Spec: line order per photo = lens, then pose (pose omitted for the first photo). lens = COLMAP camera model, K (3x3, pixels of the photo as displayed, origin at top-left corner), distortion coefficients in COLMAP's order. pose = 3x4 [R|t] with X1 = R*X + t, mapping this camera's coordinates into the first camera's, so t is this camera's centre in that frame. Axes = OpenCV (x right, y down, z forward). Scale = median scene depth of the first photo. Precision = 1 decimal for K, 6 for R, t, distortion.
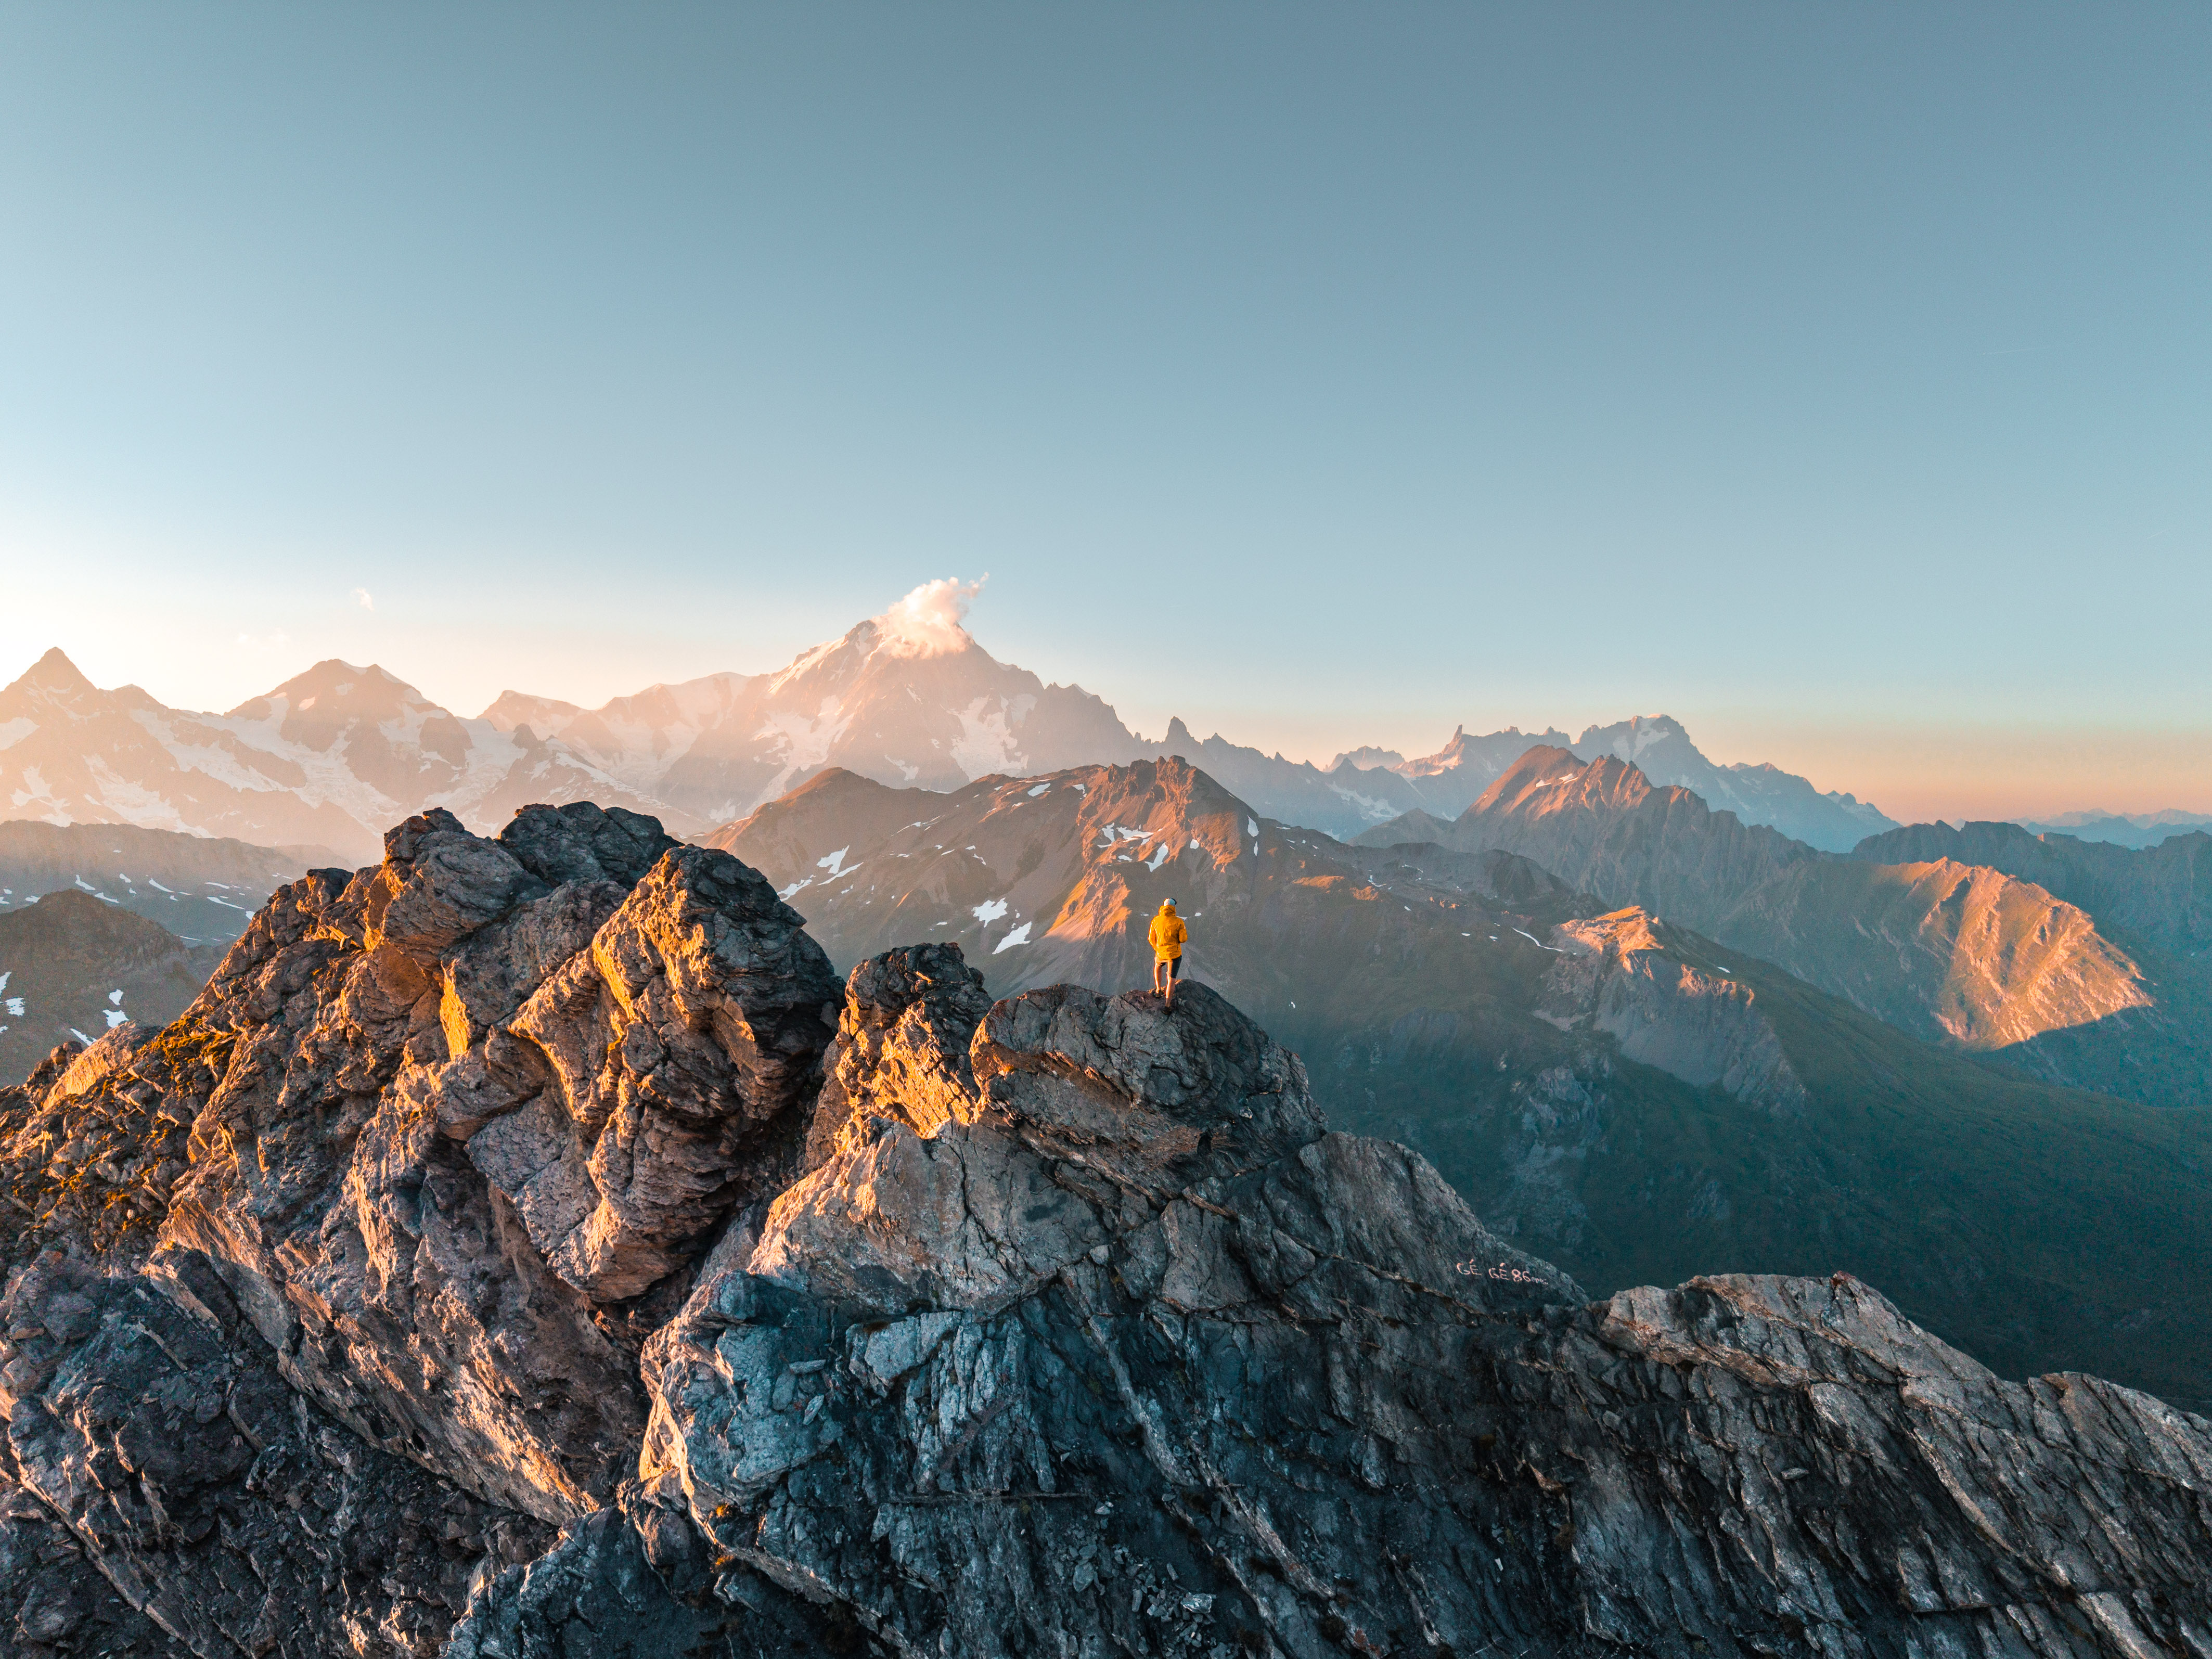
lens RADIAL K [[1561.3, 0, 1103.7], [0, 1561.3, 931.2], [0, 0, 1]] dist [0.036879, -0.005189]
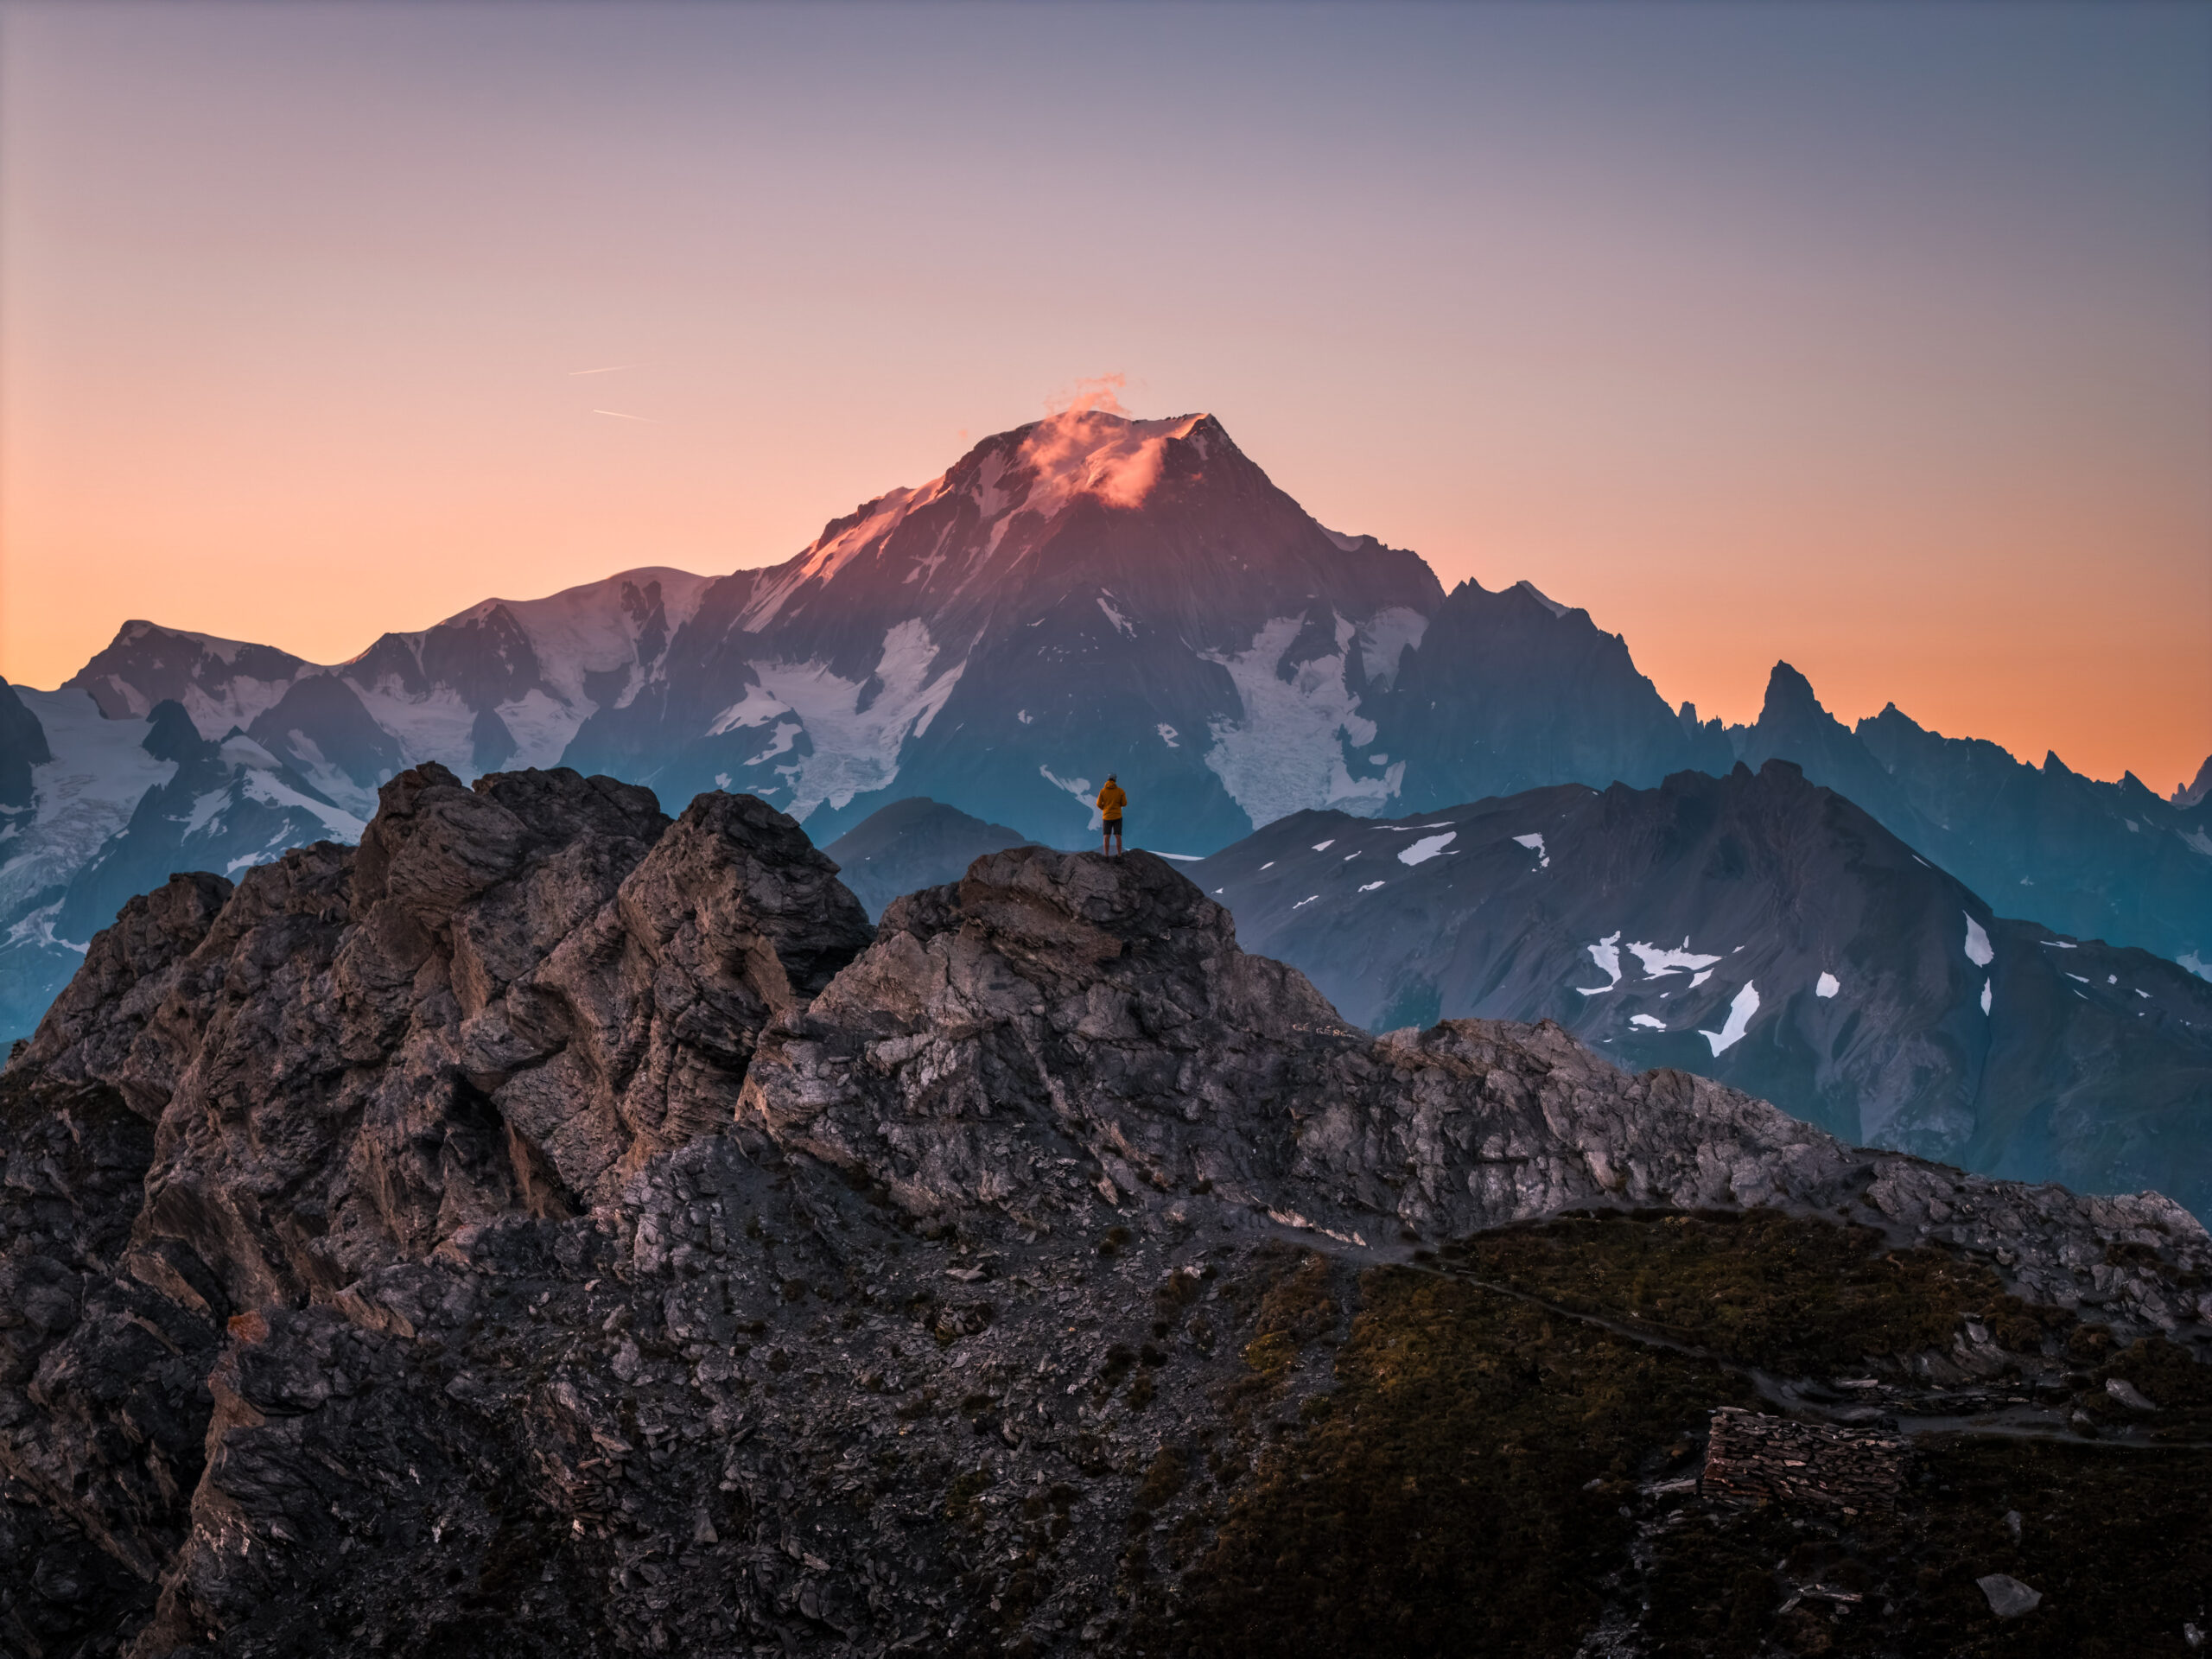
lens RADIAL K [[4515.2, 0, 1106.0], [0, 4515.2, 829.5], [0, 0, 1]] dist [0.335846, 0.358023]
pose [[0.991635, -0.008876, -0.128766, 0.327126], [-0.004286, 0.994818, -0.101577, 0.253637], [0.129000, 0.101279, 0.986459, -1.711391]]
